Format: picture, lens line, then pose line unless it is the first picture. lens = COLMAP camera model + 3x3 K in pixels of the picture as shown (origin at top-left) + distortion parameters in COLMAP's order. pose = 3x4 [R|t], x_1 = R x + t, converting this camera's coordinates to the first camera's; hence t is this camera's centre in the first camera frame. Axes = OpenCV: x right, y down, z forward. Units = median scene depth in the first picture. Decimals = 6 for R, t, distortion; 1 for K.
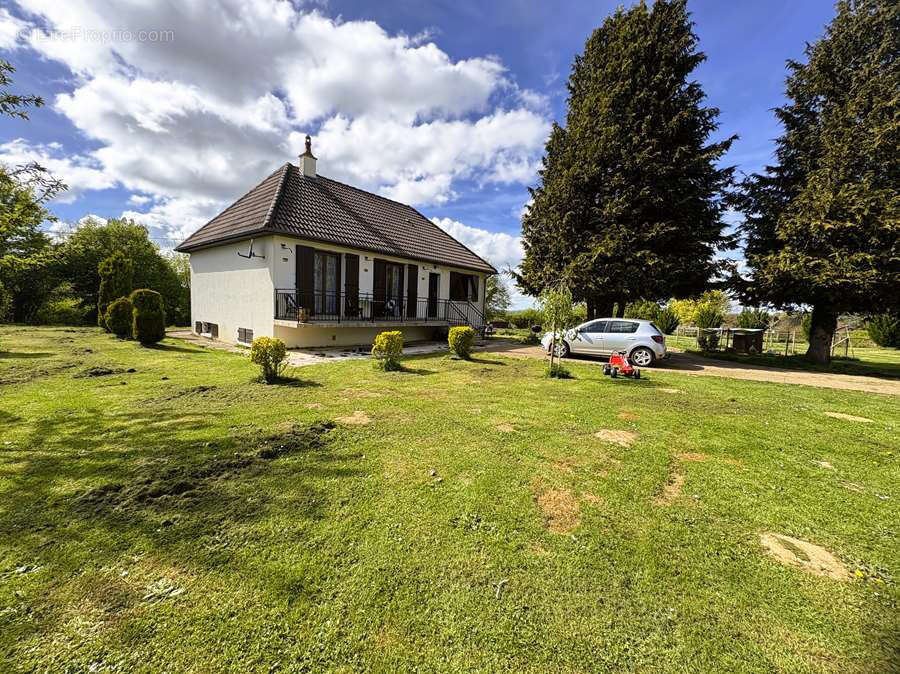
lens RADIAL K [[370.0, 0, 450.7], [0, 370.0, 347.1], [0, 0, 1]] dist [0.000318, 0.000061]
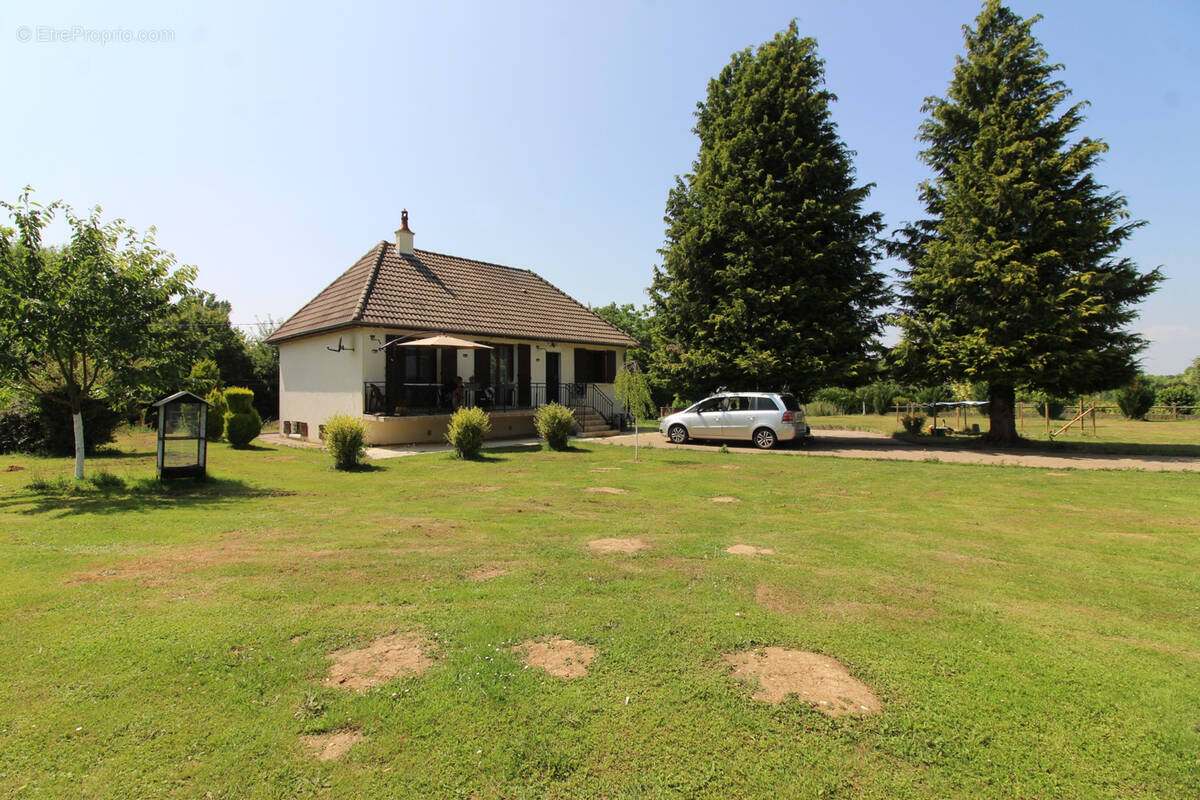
lens RADIAL K [[567.2, 0, 600.0], [0, 567.2, 400.0], [0, 0, 1]] dist [-0.000966, -0.000124]
pose [[0.994773, -0.045703, -0.091308, 0.208274], [0.037708, 0.995456, -0.087437, 0.029720], [0.094889, 0.083537, 0.991977, -0.306834]]
